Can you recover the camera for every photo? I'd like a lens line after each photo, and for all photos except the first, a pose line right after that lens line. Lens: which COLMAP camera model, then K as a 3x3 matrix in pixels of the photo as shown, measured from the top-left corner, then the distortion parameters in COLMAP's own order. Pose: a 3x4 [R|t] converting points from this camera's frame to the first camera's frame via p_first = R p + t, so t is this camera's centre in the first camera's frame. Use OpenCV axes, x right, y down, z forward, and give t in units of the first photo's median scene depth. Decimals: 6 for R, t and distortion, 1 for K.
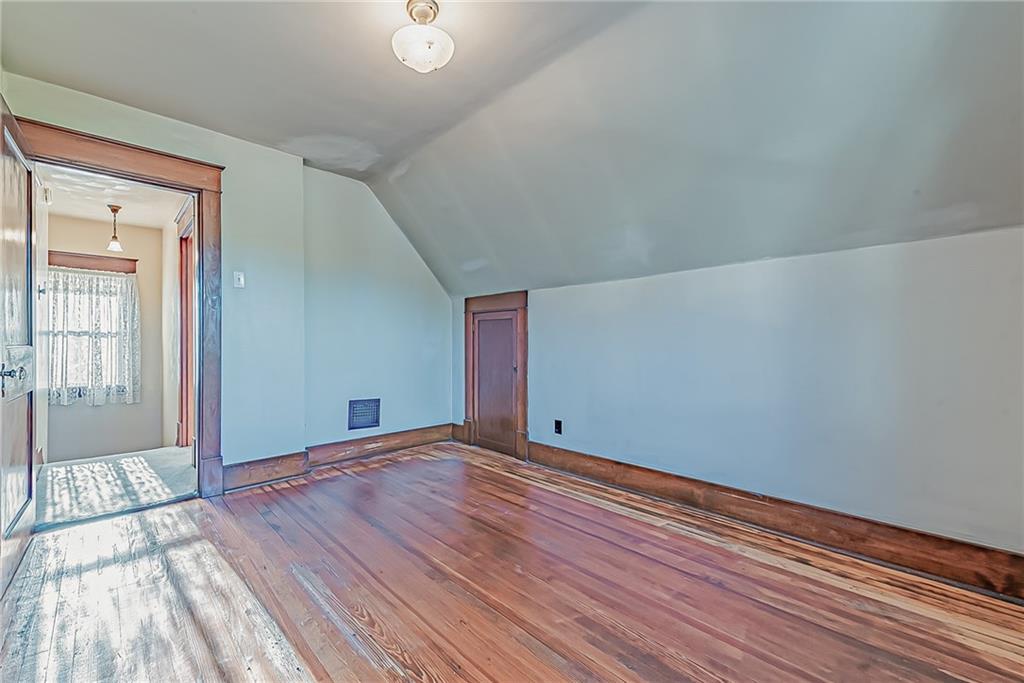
lens RADIAL K [[407.1, 0, 492.7], [0, 407.1, 344.8], [0, 0, 1]] dist [0.015998, -0.001887]
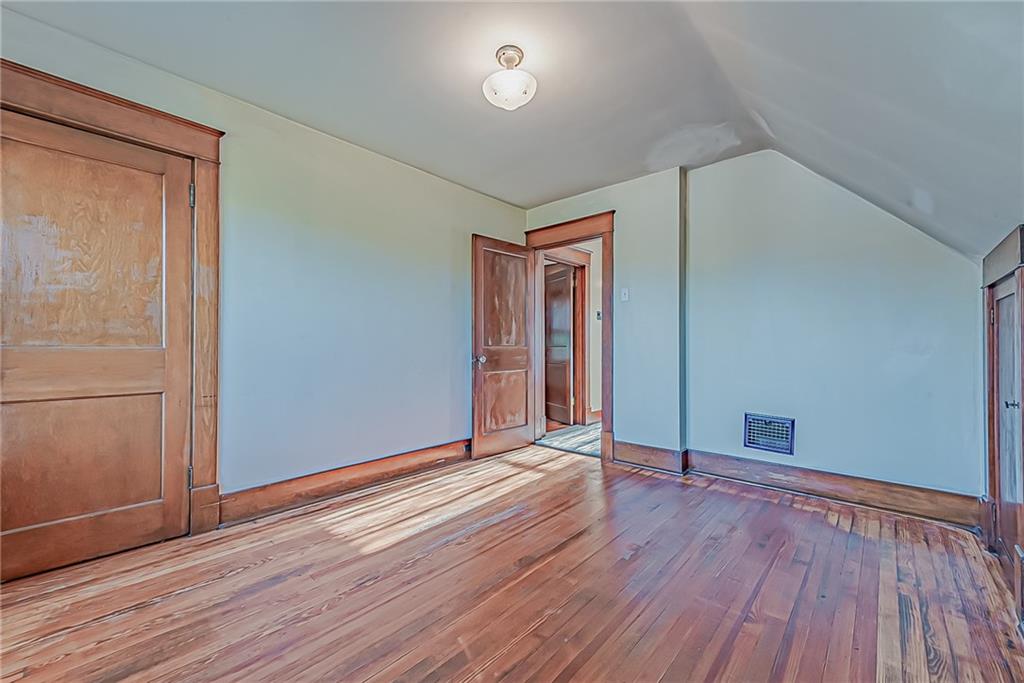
lens RADIAL K [[407.1, 0, 508.2], [0, 407.1, 340.5], [0, 0, 1]] dist [0.015998, -0.001887]
pose [[0.100172, -0.012445, -0.994892, 0.580167], [-0.008715, 0.999872, -0.013384, 0.001700], [0.994932, 0.010012, 0.100051, 0.527421]]
